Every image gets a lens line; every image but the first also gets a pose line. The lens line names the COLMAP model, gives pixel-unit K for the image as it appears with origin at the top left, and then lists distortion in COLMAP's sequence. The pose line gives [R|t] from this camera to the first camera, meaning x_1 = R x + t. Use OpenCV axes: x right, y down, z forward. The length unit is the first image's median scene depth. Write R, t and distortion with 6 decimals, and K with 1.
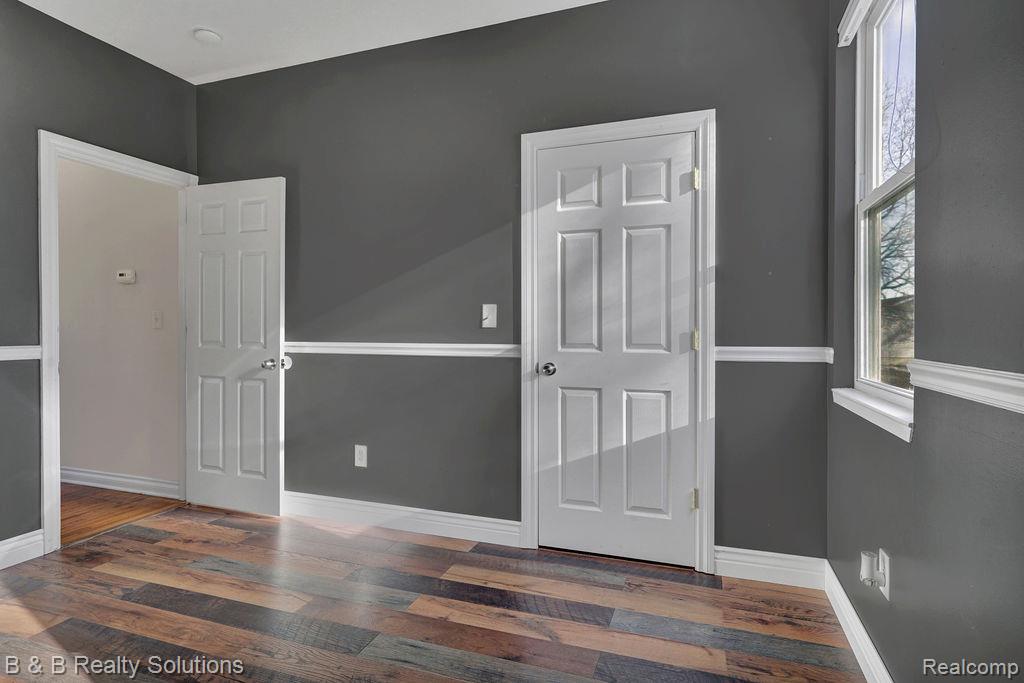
lens RADIAL K [[545.9, 0, 517.4], [0, 545.9, 335.0], [0, 0, 1]] dist [0.003576, 0.001564]
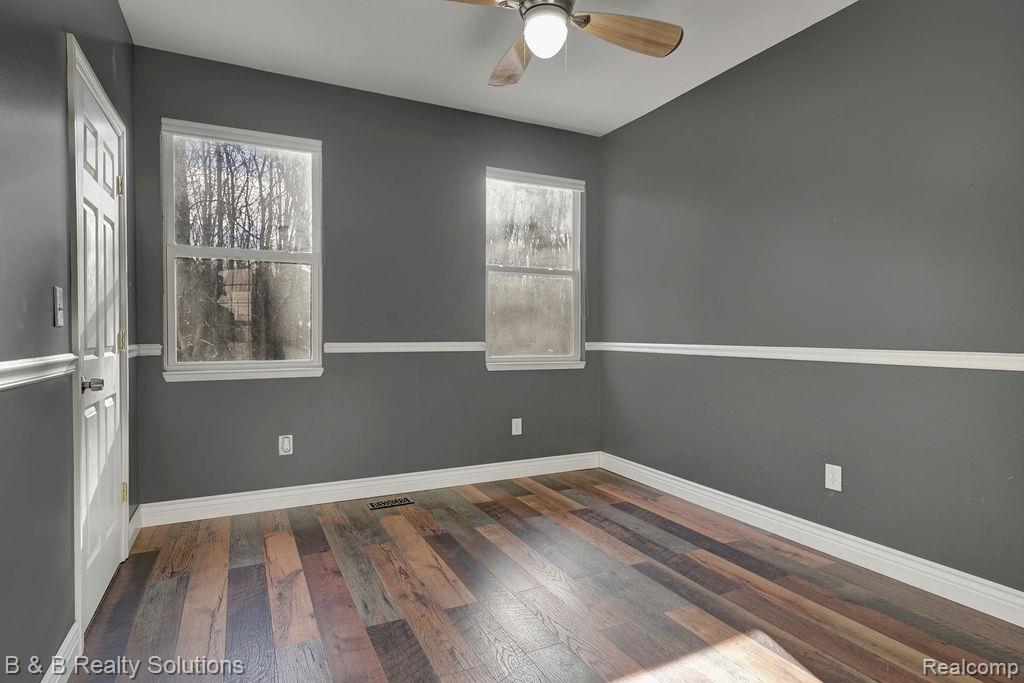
lens RADIAL K [[545.9, 0, 513.2], [0, 545.9, 335.8], [0, 0, 1]] dist [0.003576, 0.001564]
pose [[-0.727503, 0.000170, 0.686104, -1.065257], [0.009582, 0.999905, 0.009913, 0.001657], [-0.686037, 0.013786, -0.727436, 1.439403]]
